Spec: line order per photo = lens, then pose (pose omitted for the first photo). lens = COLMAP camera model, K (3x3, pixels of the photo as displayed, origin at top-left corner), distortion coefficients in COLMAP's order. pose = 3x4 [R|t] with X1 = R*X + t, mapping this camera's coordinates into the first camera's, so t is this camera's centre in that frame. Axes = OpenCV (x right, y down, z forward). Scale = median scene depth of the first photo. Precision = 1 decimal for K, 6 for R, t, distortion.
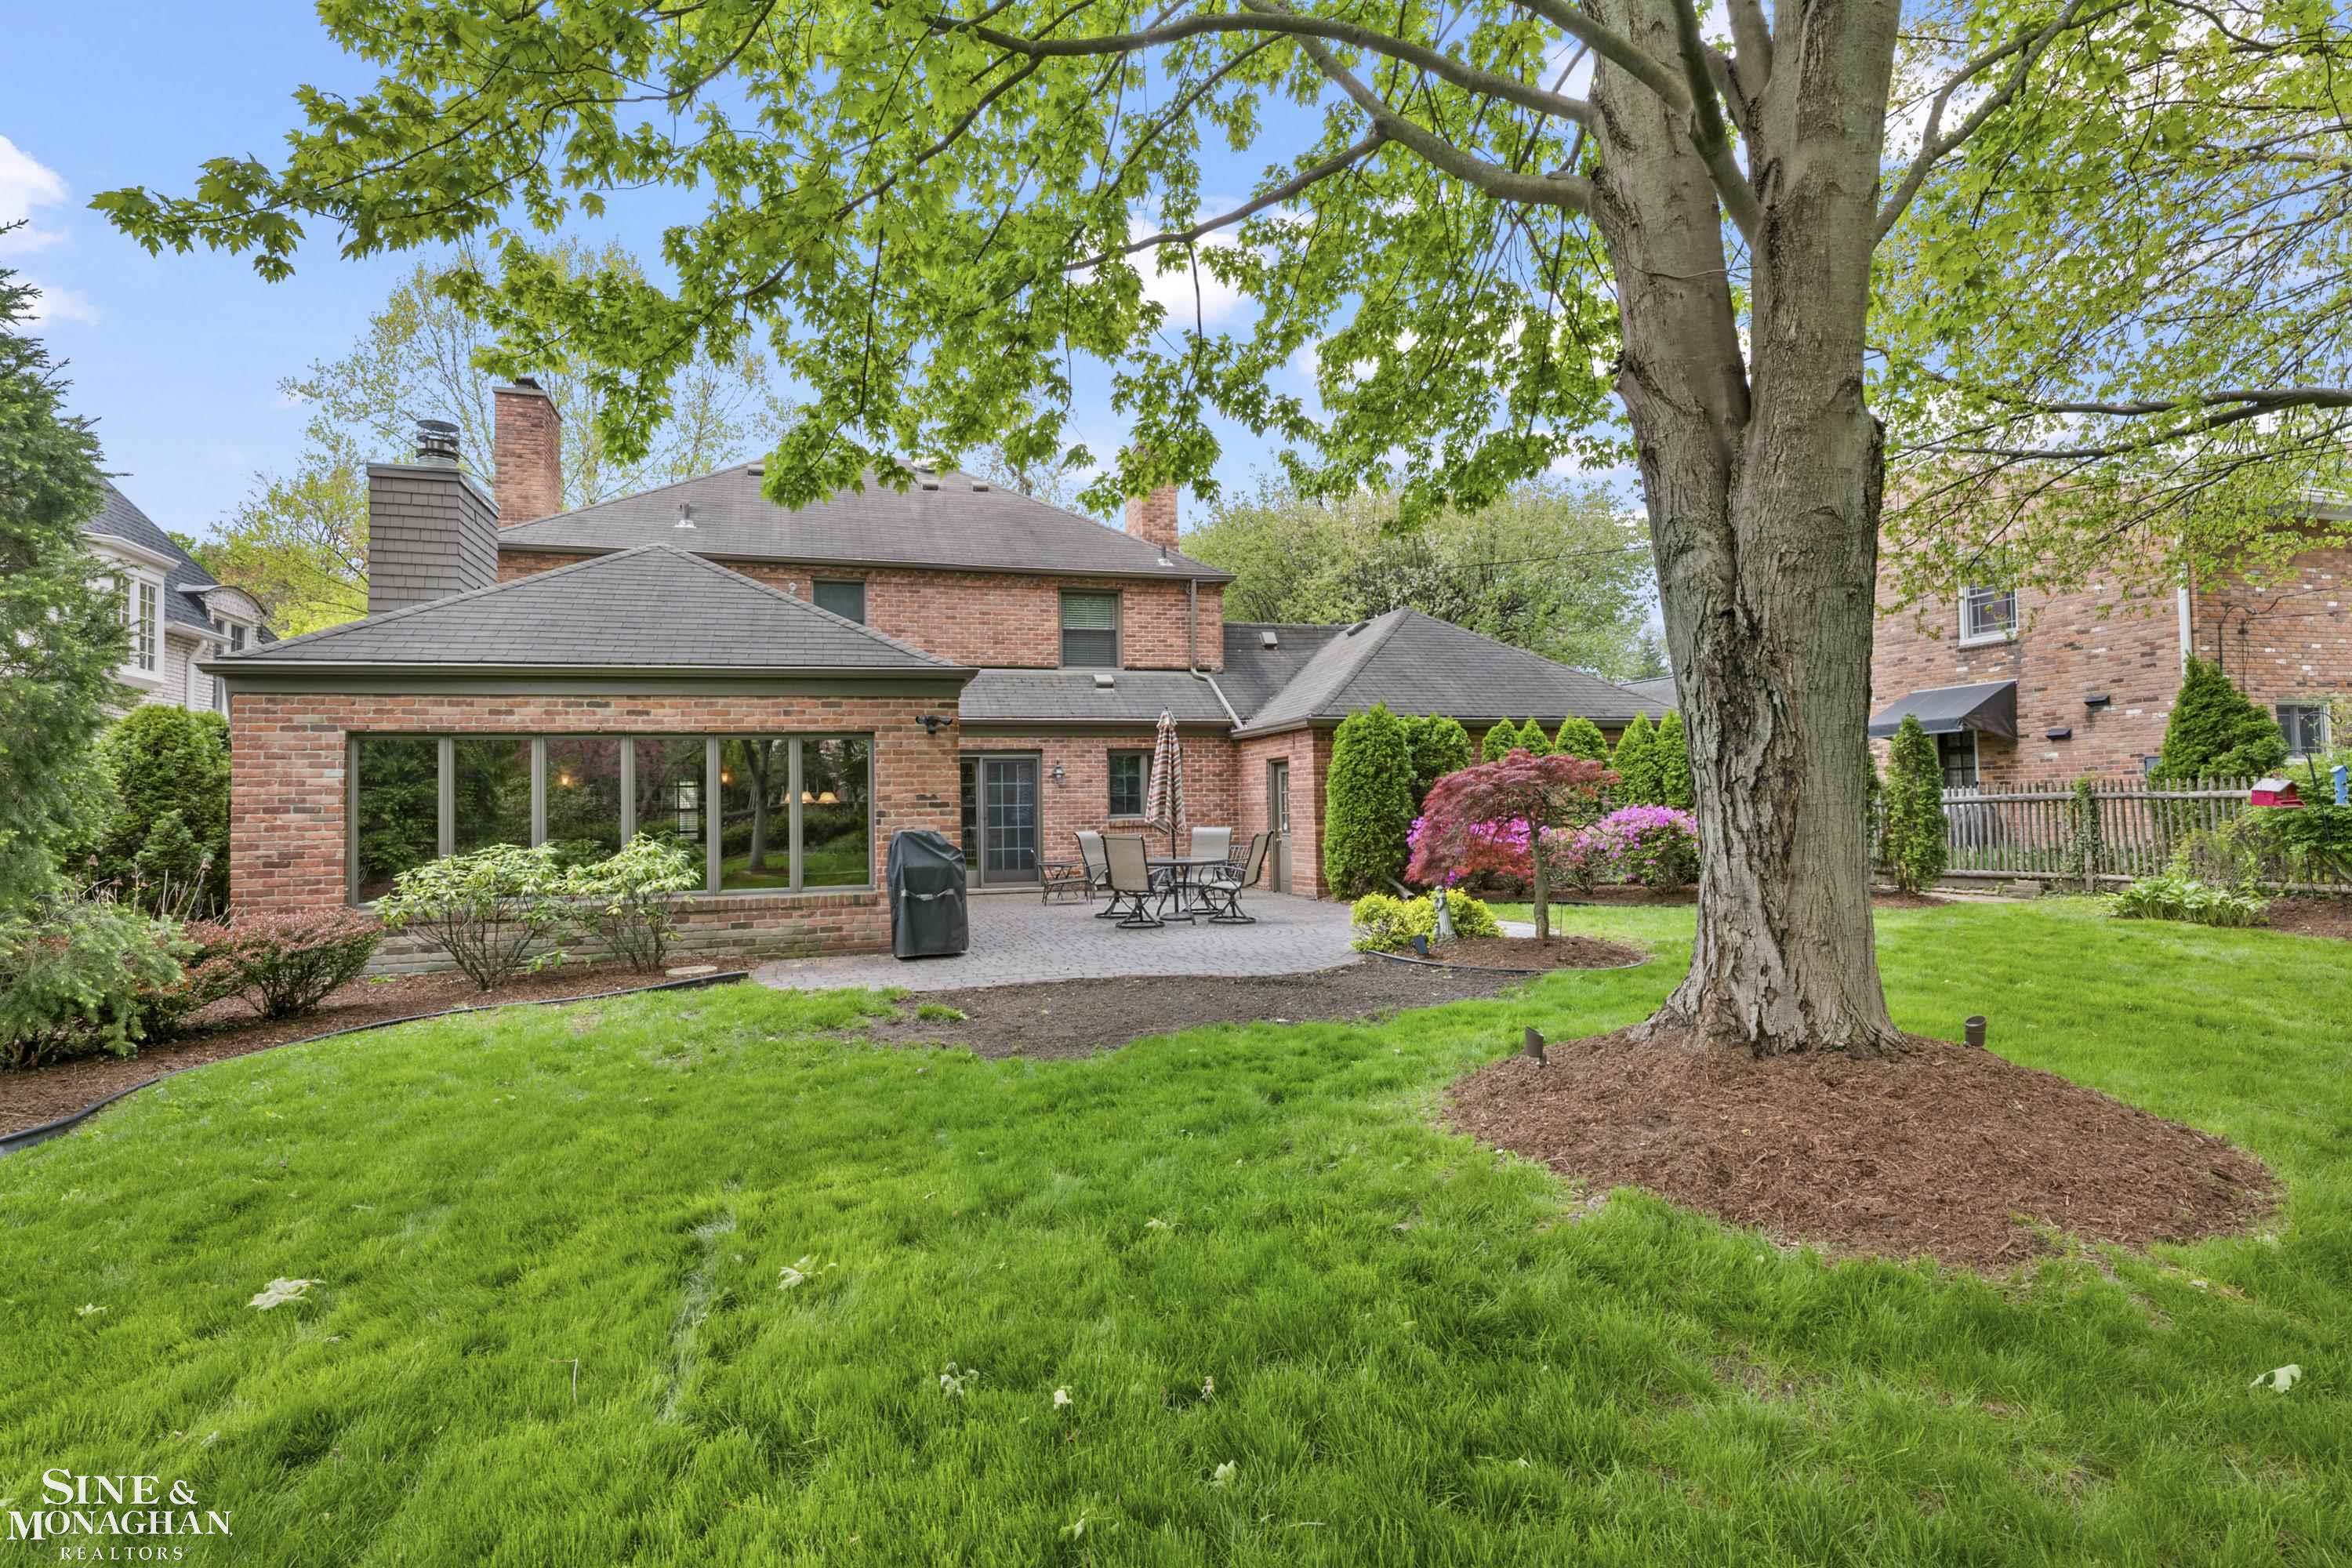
lens RADIAL K [[1139.9, 0, 1169.0], [0, 1139.9, 792.4], [0, 0, 1]] dist [-0.001539, -0.000107]
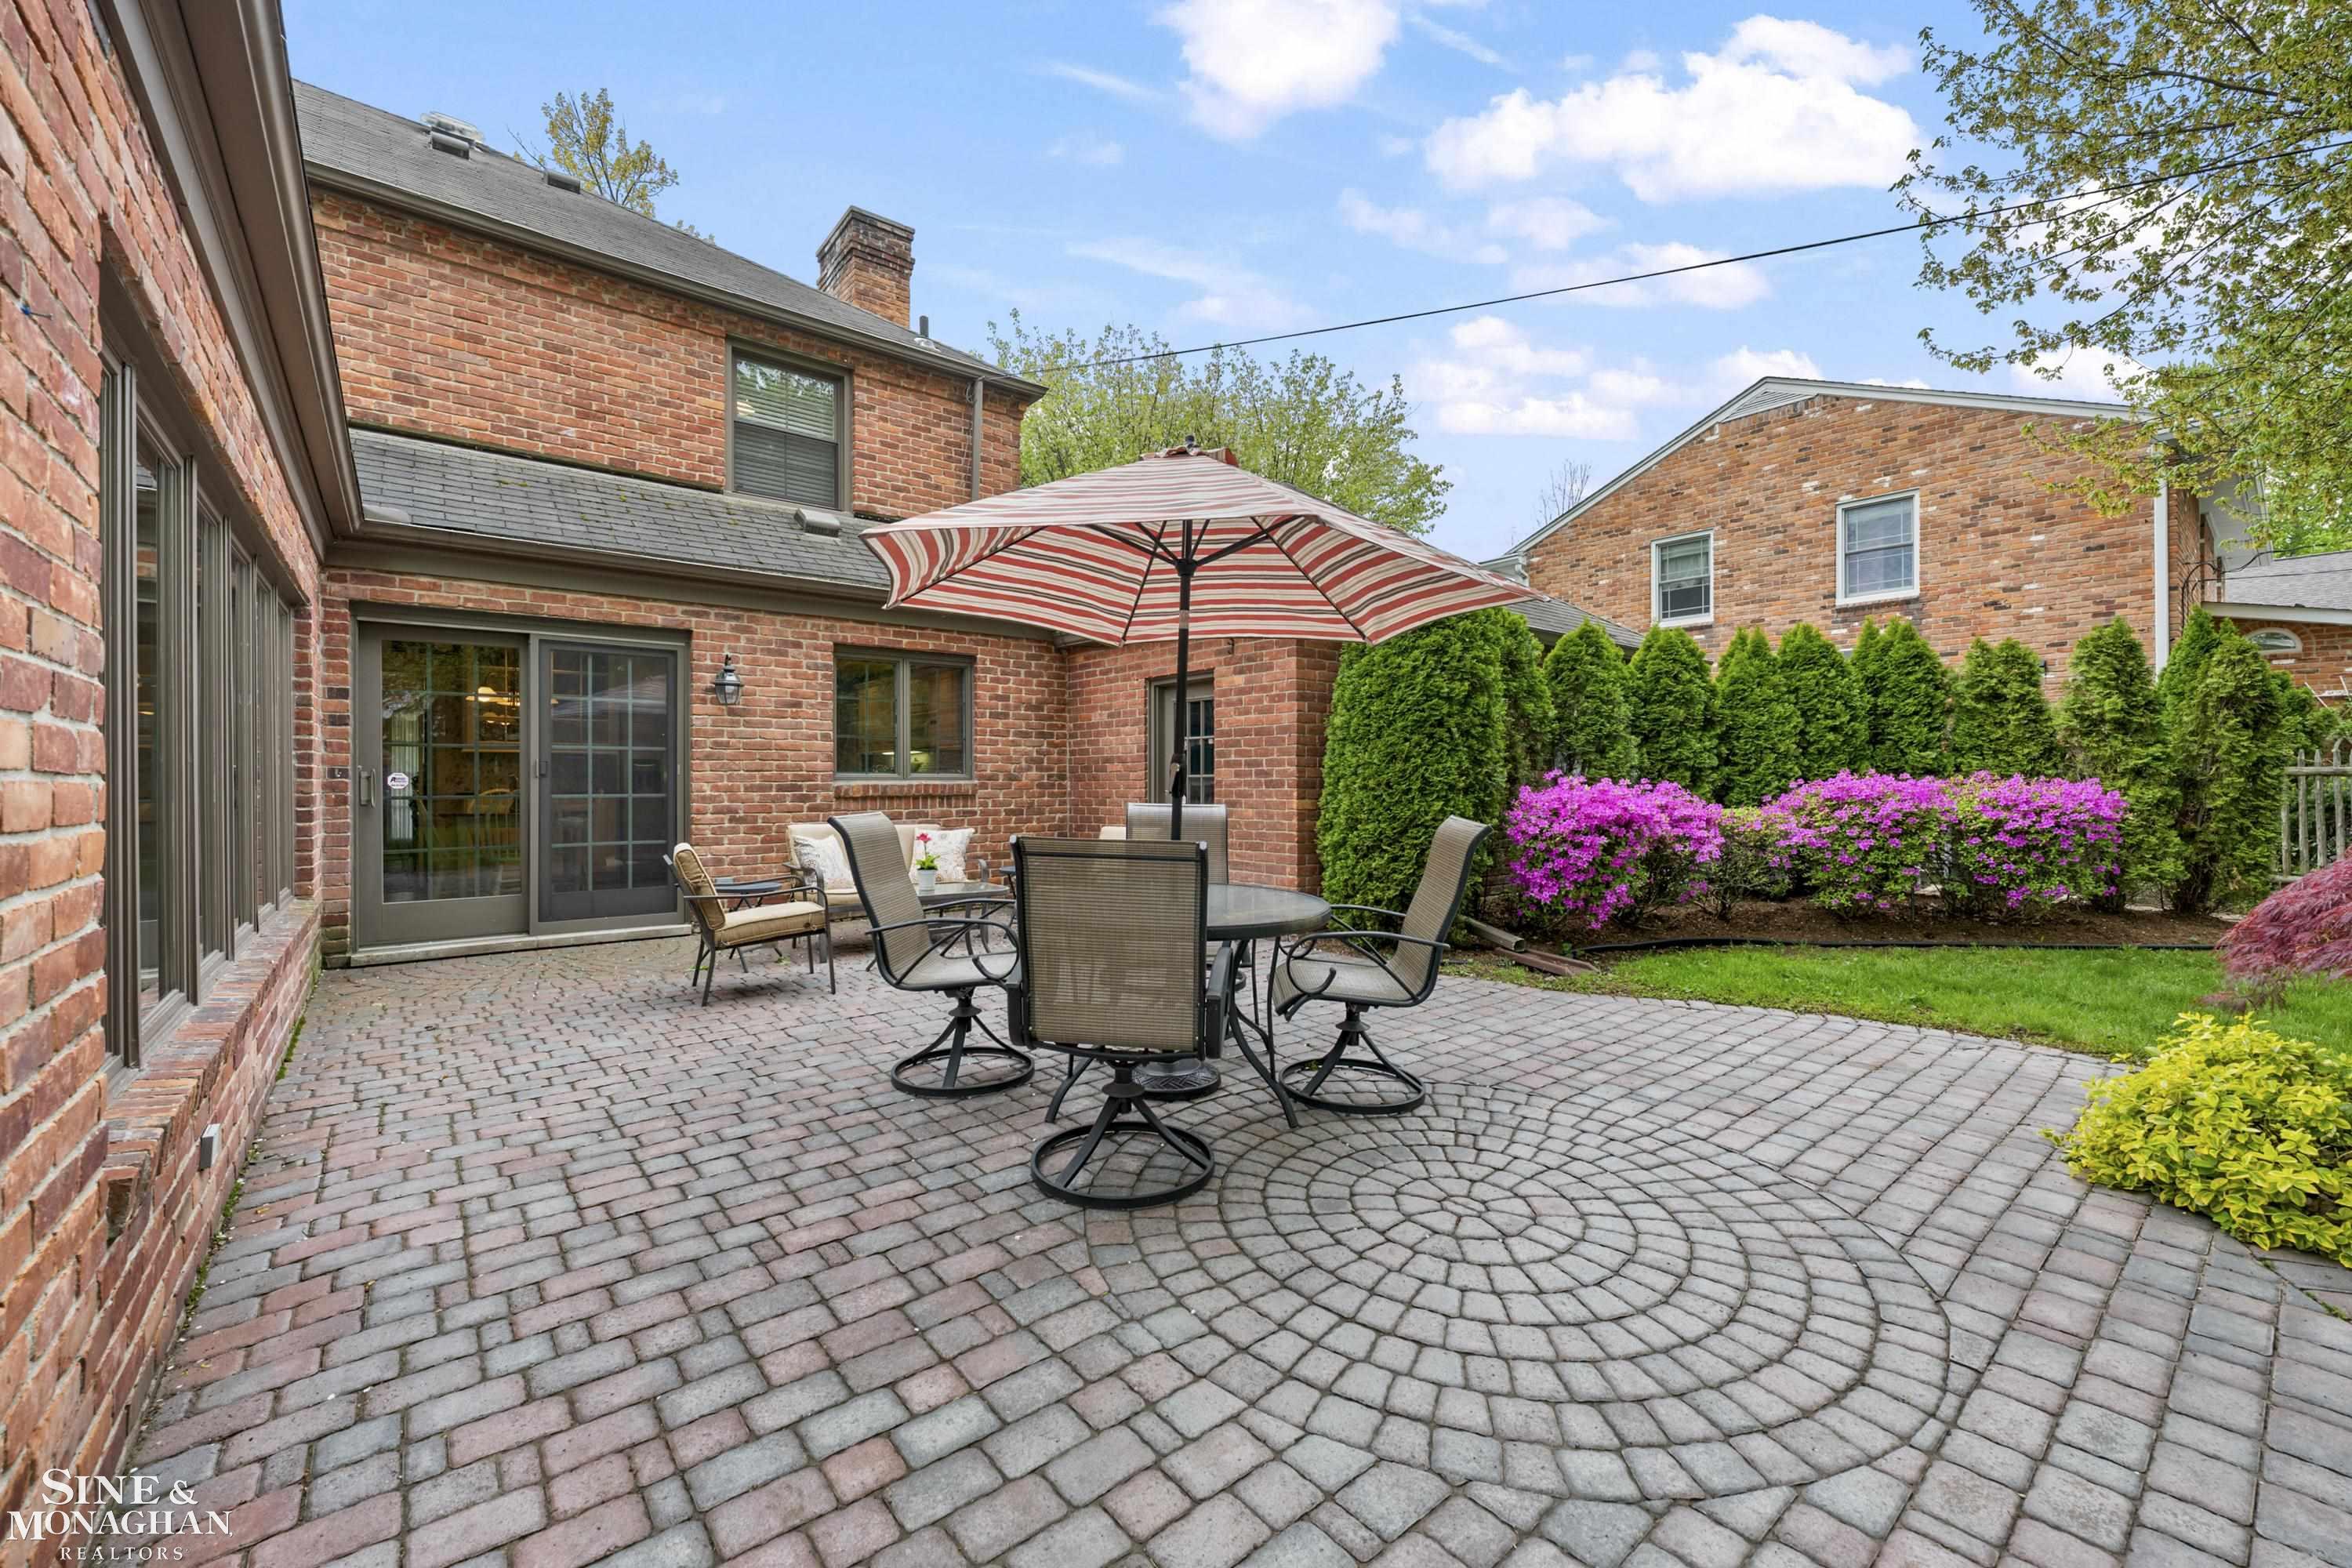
lens RADIAL K [[933.4, 0, 1184.6], [0, 933.4, 786.1], [0, 0, 1]] dist [0.000133, -0.000038]
pose [[0.922413, 0.014945, 0.385916, -0.083271], [-0.022586, 0.999628, 0.015275, 0.018729], [-0.385544, -0.022806, 0.922408, 0.661478]]
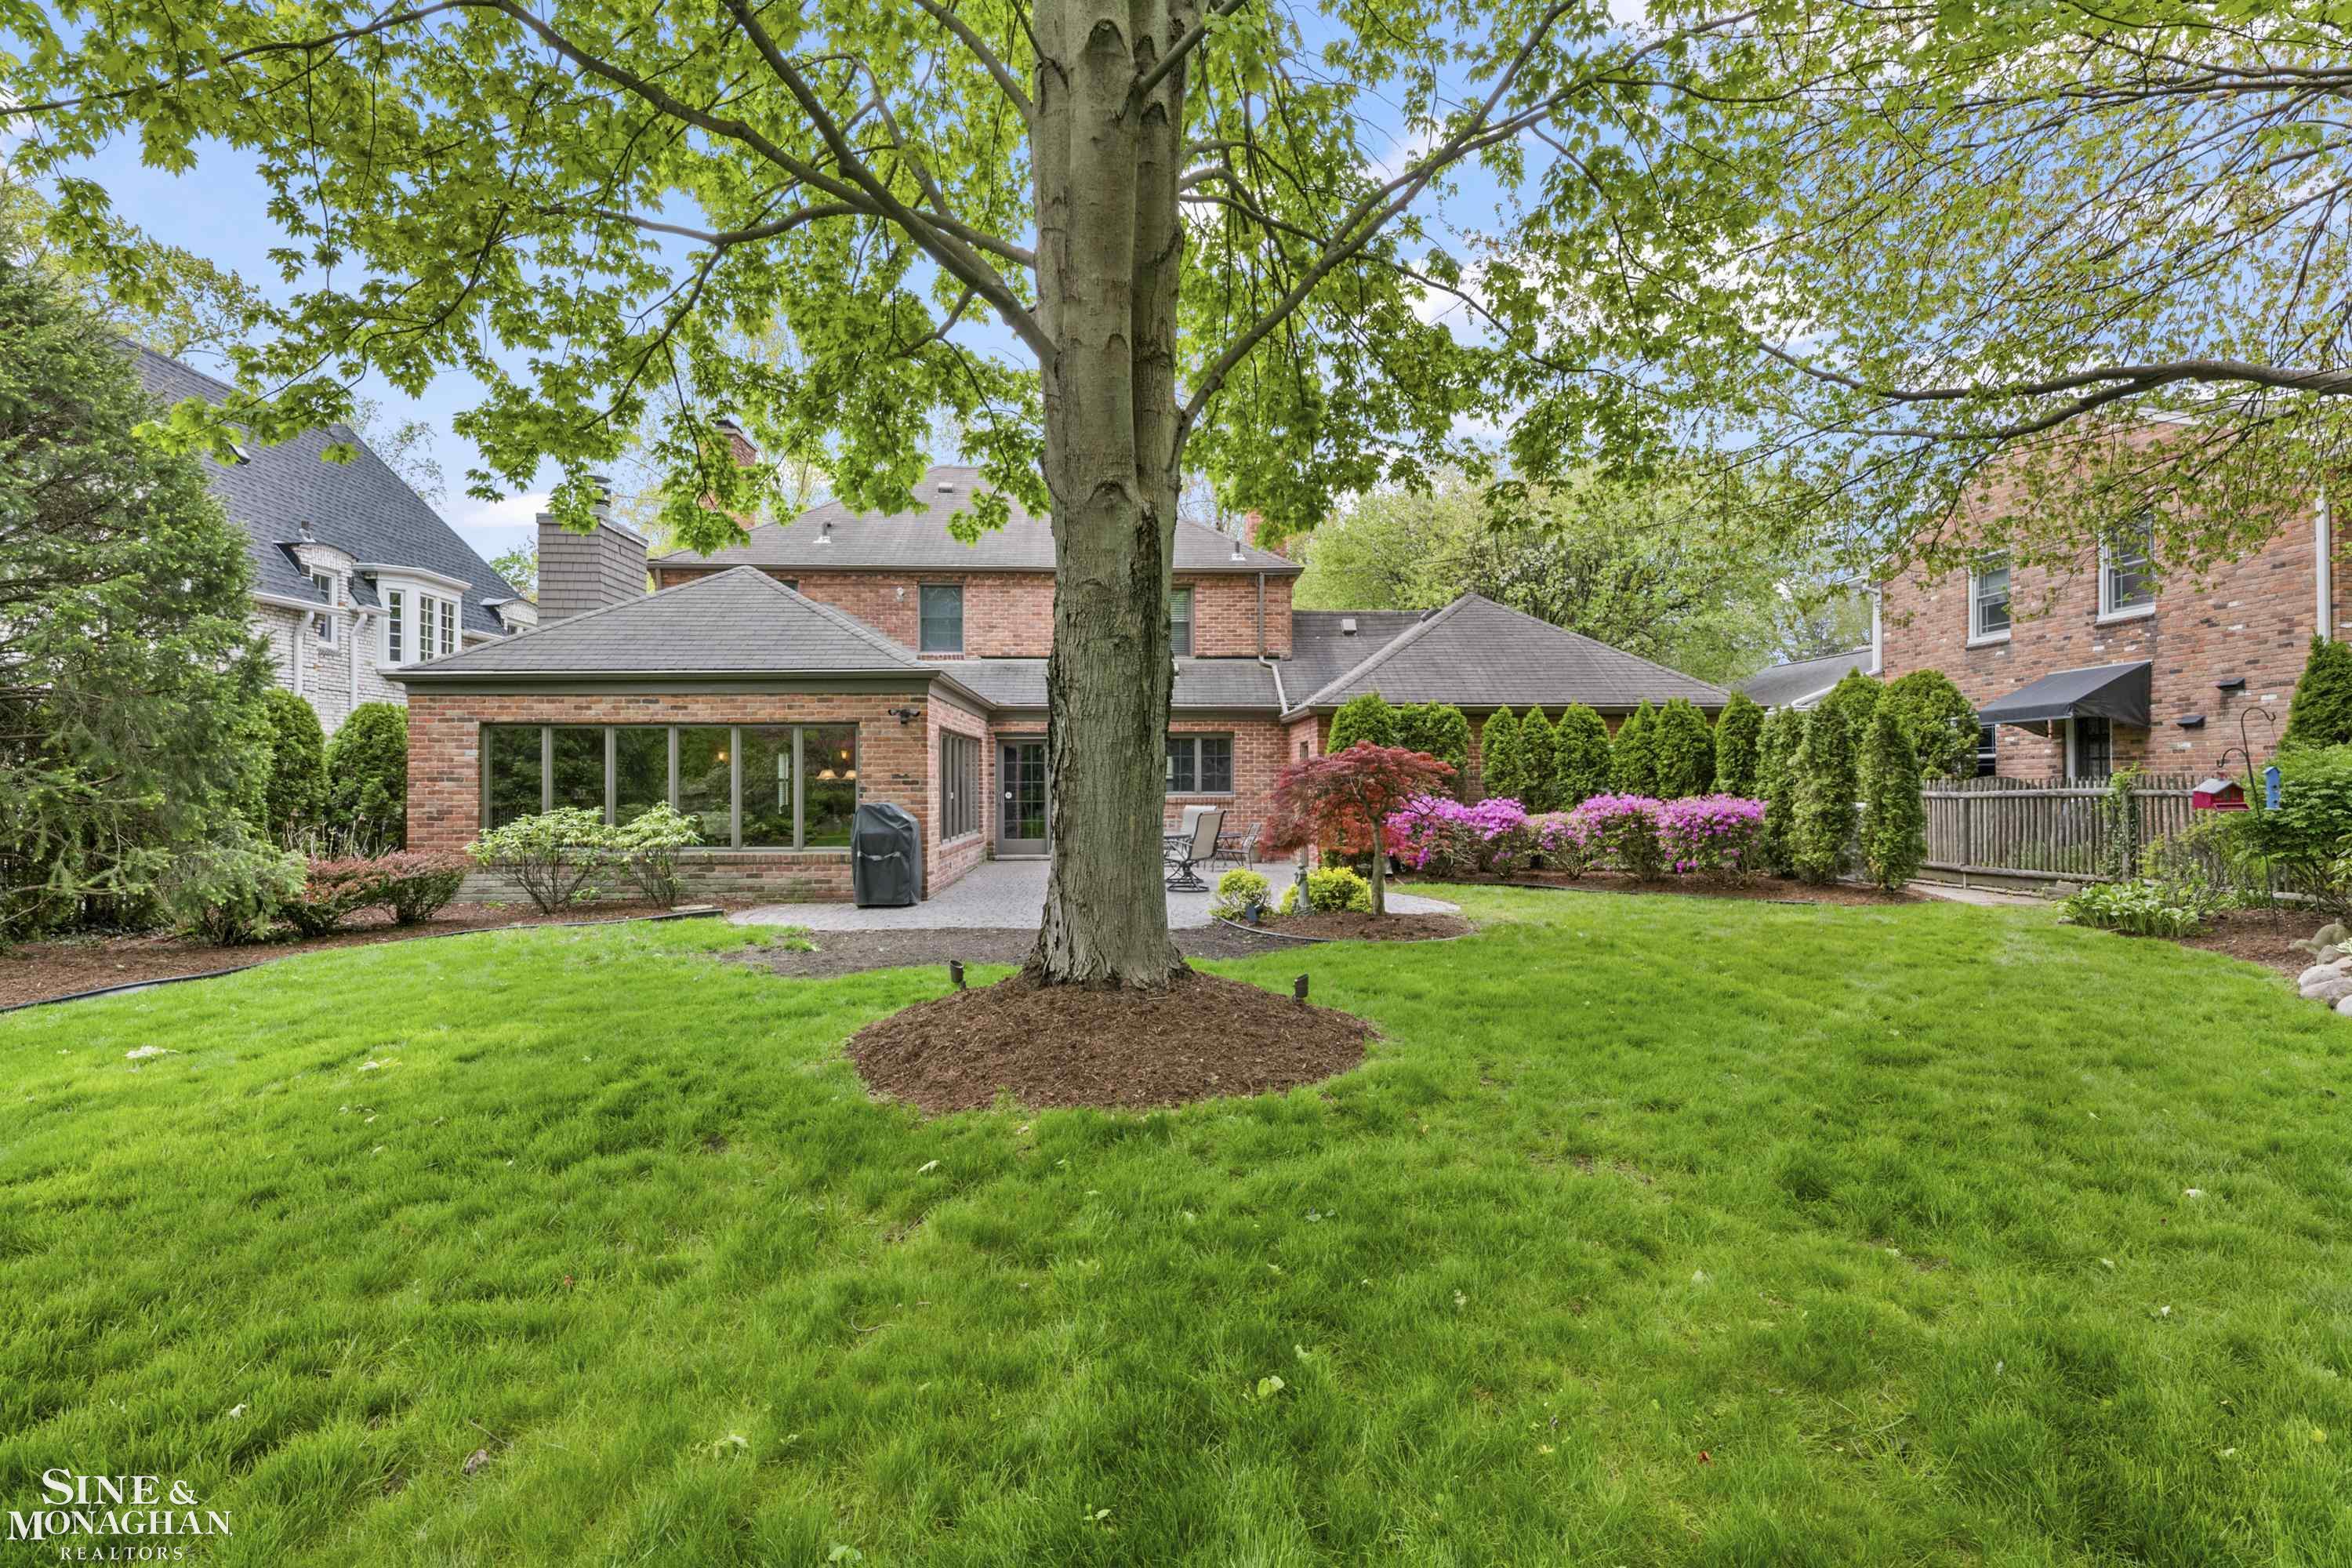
lens RADIAL K [[1139.9, 0, 1169.0], [0, 1139.9, 792.4], [0, 0, 1]] dist [-0.001539, -0.000107]
pose [[0.967619, 0.019230, -0.251681, 0.273967], [-0.013065, 0.999573, 0.026141, -0.010325], [0.252076, -0.022006, 0.967457, -0.075663]]
